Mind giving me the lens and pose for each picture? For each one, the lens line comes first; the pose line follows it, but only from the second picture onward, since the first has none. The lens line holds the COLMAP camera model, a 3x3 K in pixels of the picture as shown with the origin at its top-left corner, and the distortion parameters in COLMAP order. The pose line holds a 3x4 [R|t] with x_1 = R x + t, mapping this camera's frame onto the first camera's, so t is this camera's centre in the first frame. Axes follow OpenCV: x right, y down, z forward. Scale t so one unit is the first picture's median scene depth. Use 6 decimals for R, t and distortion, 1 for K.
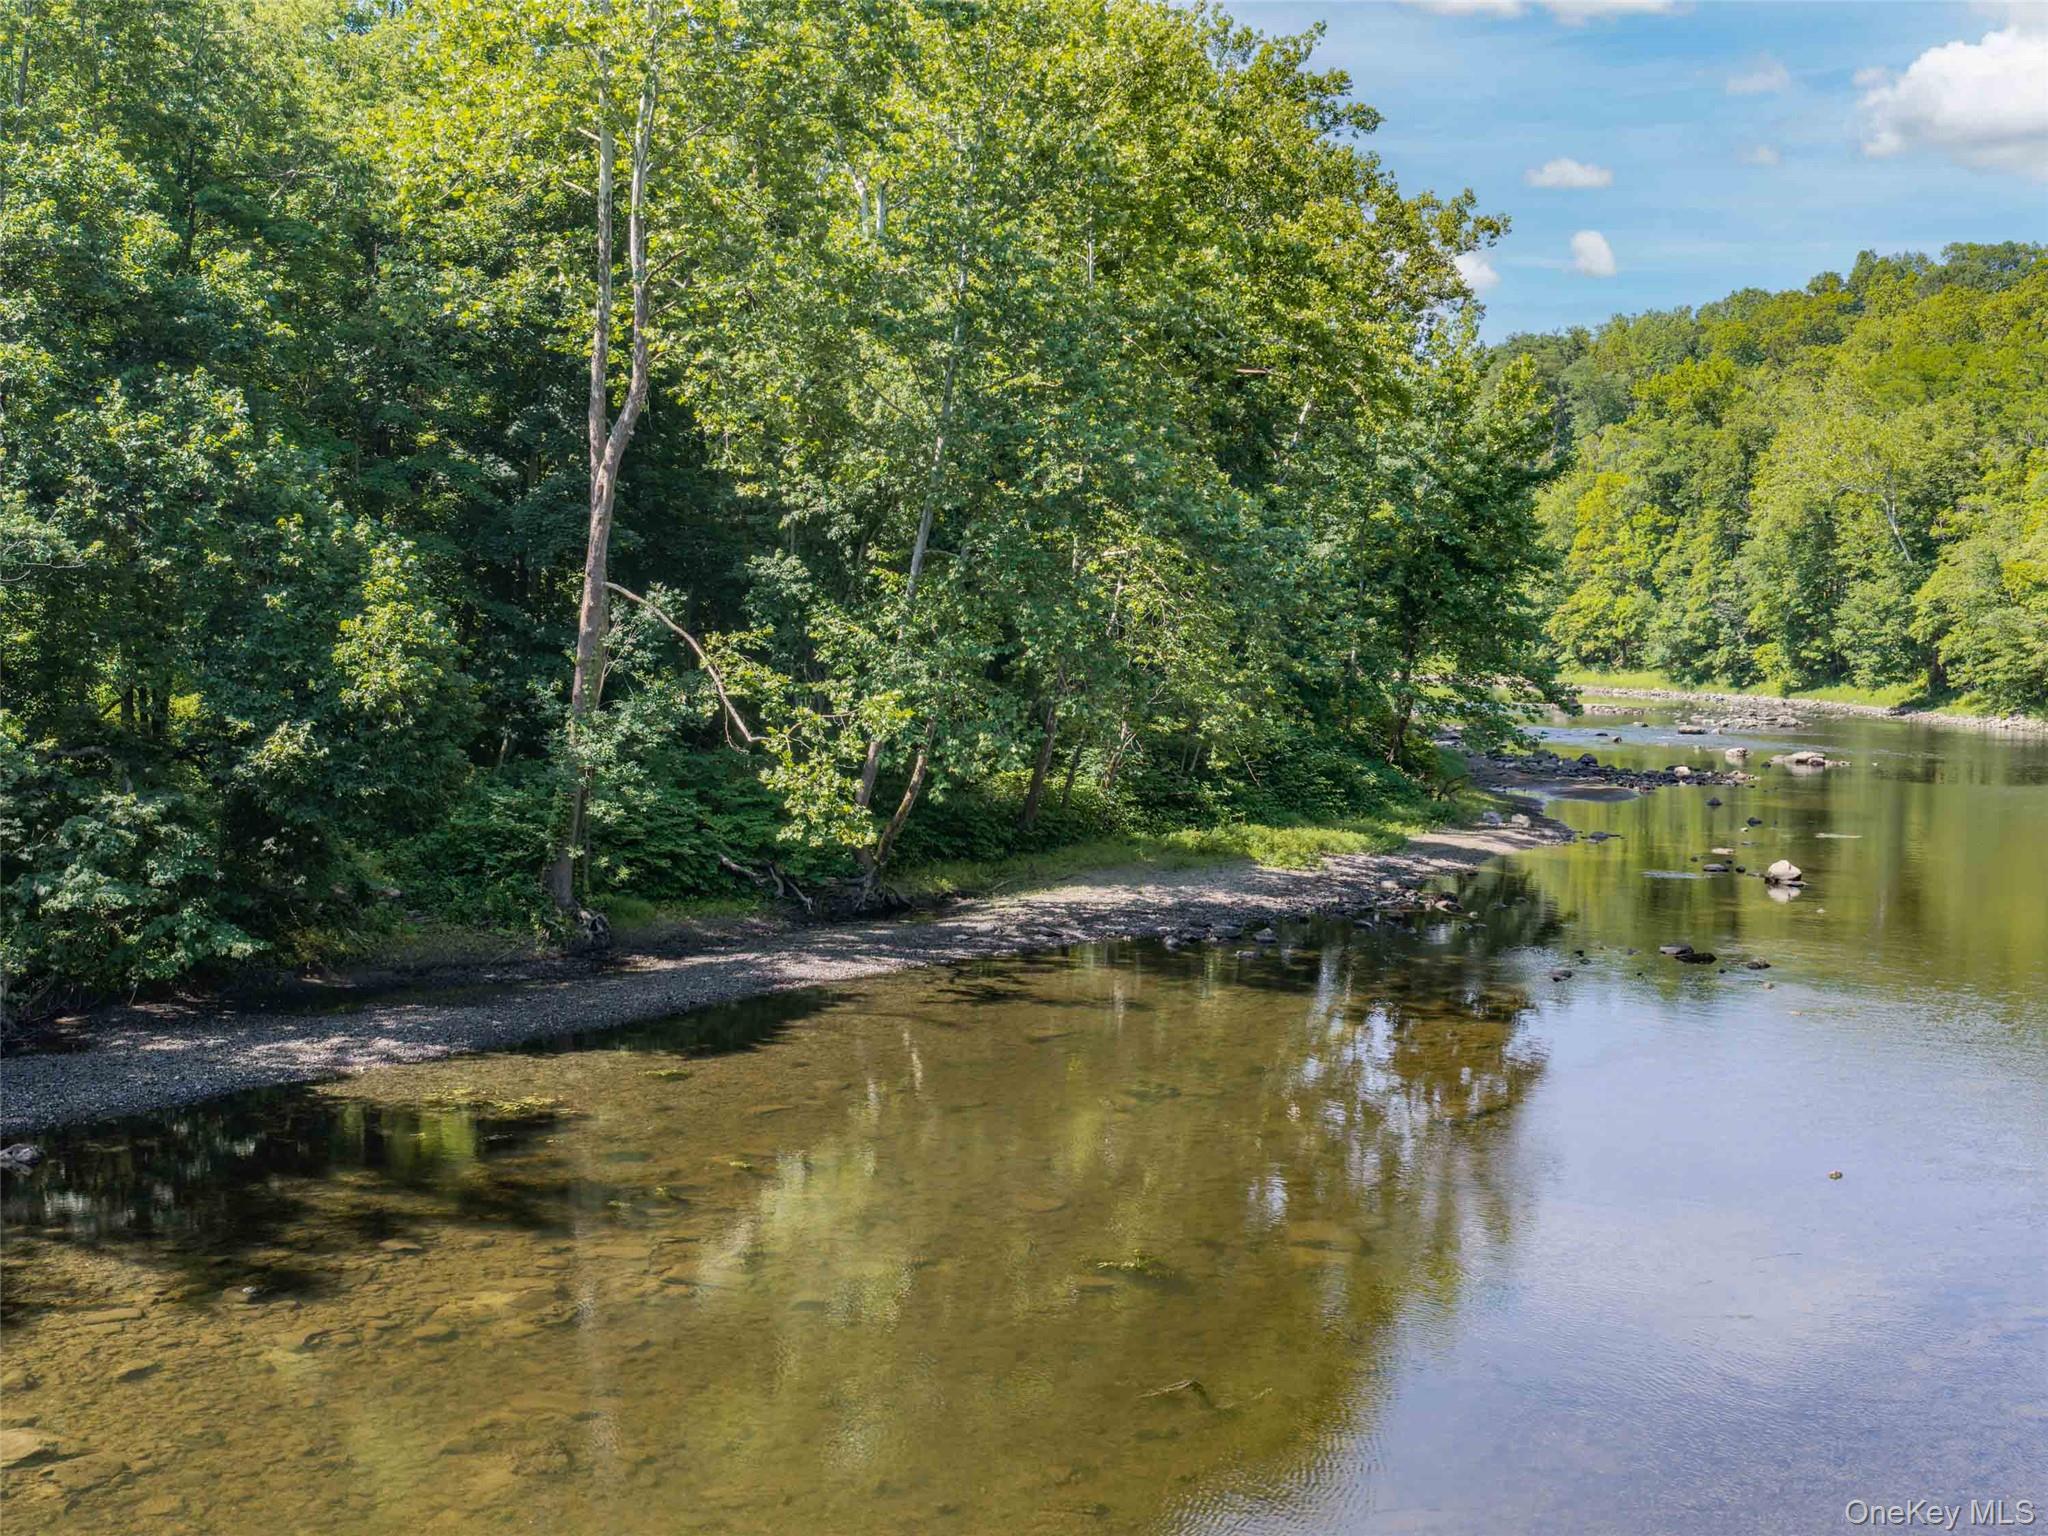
lens RADIAL K [[2270.7, 0, 1024.0], [0, 2270.7, 768.0], [0, 0, 1]] dist [0.024329, -0.032228]
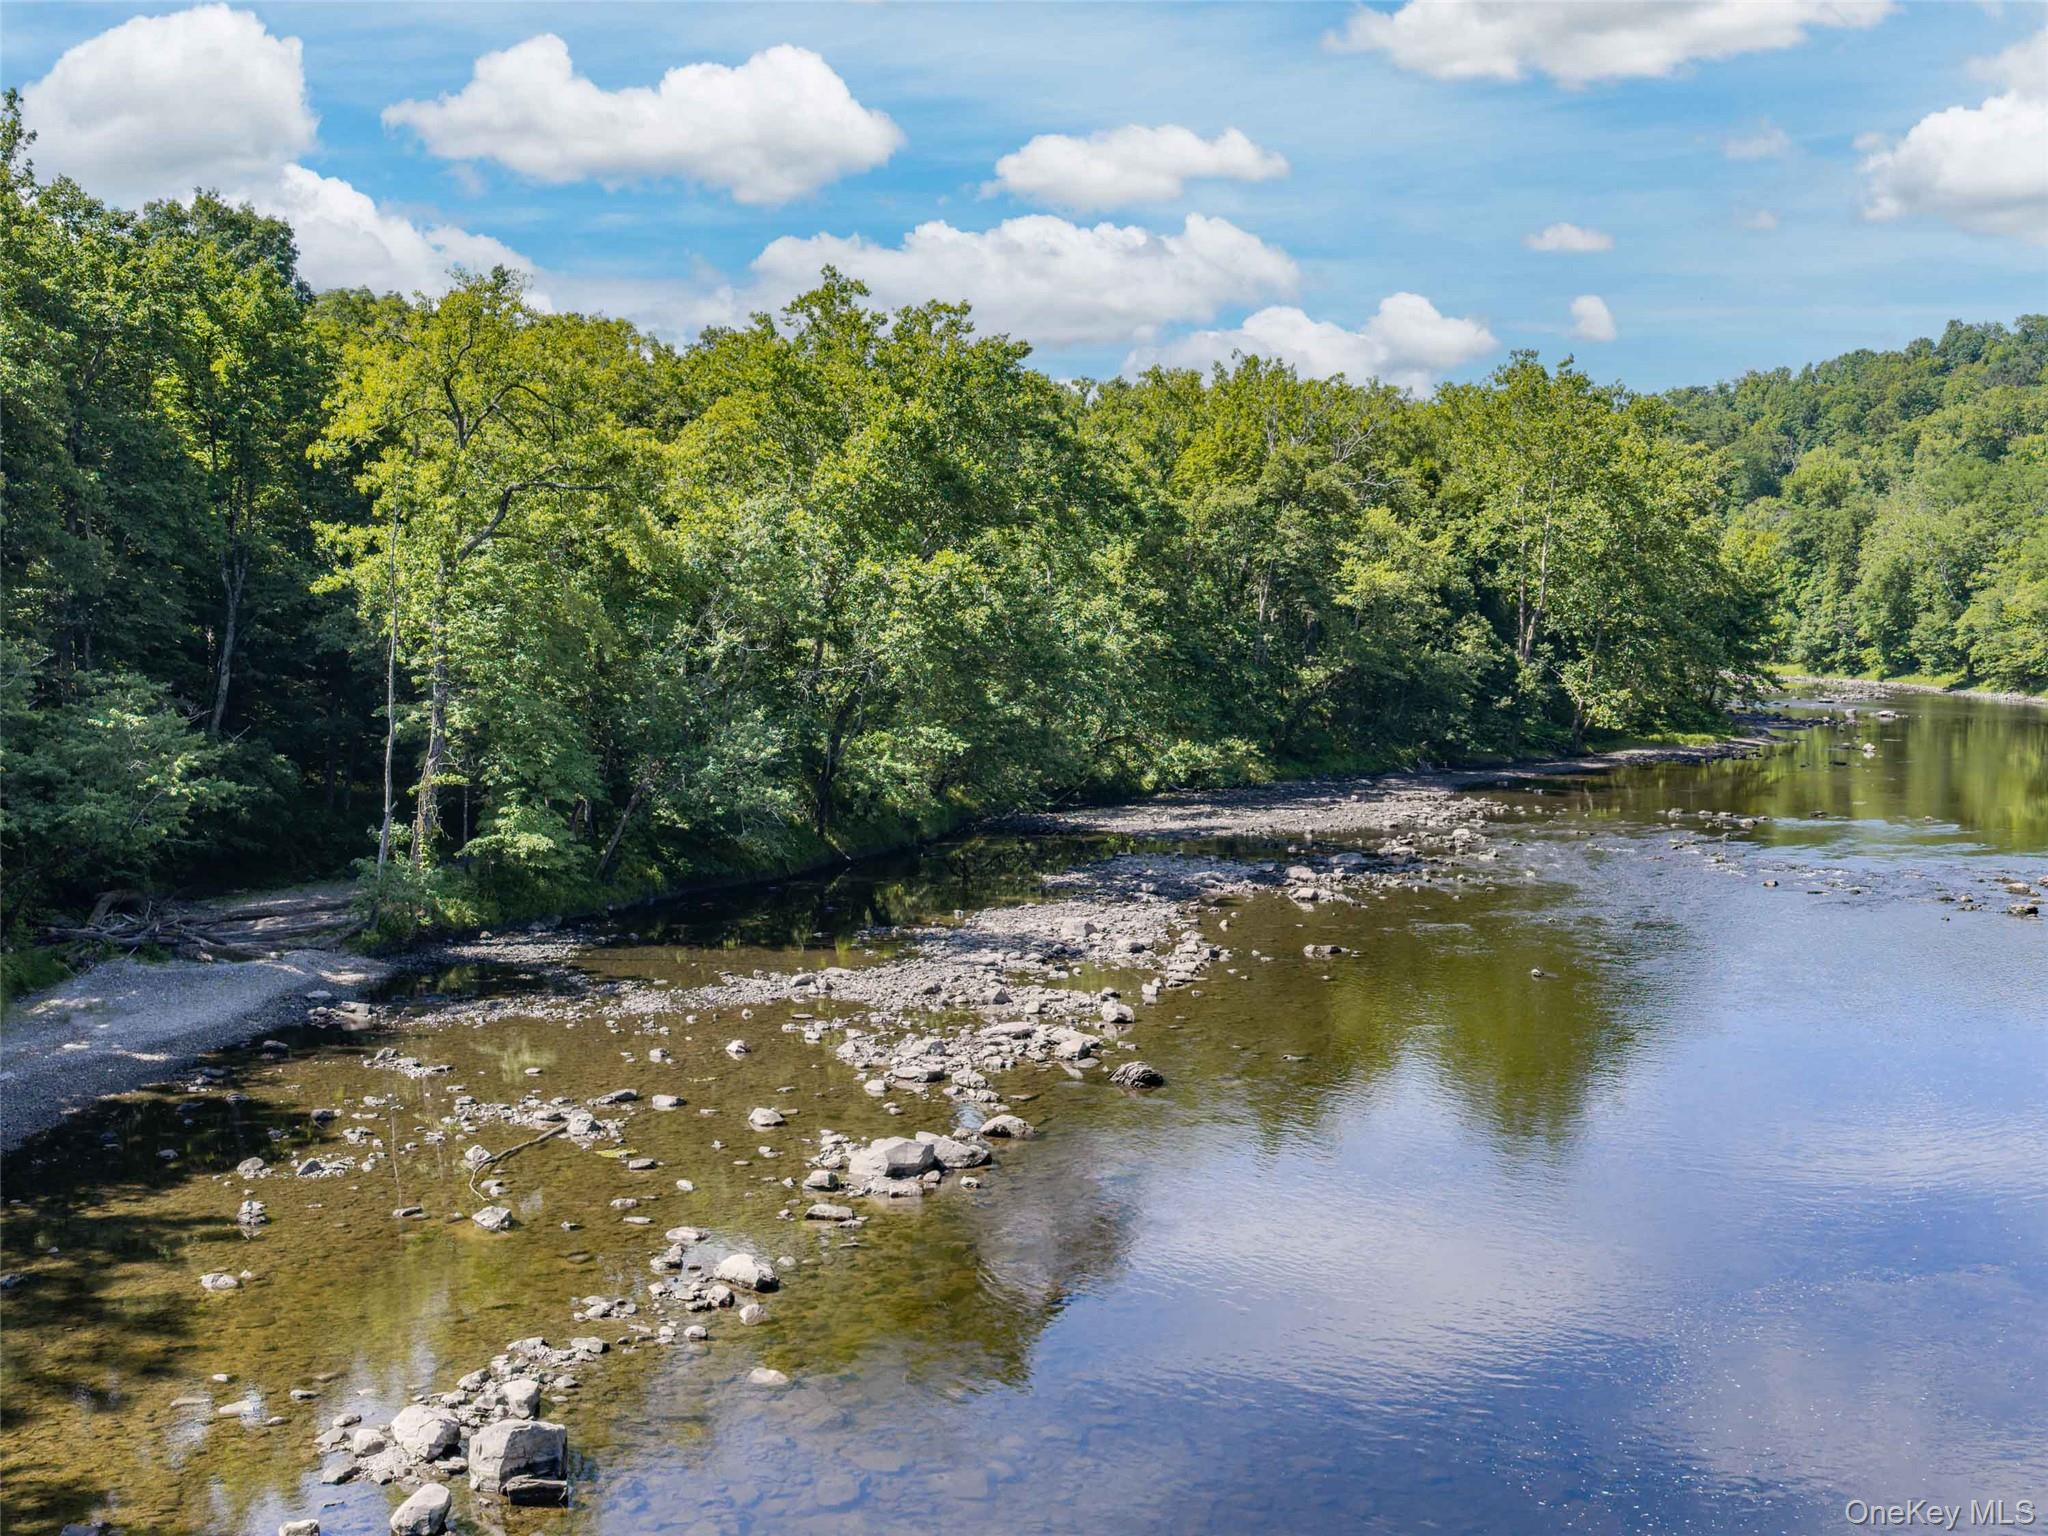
lens RADIAL K [[2270.7, 0, 1024.0], [0, 2270.7, 768.0], [0, 0, 1]] dist [0.024329, -0.032228]
pose [[0.999052, -0.003056, -0.043436, -0.211881], [0.003443, 0.999955, 0.008825, 0.014849], [0.043407, -0.008966, 0.999017, -0.668847]]
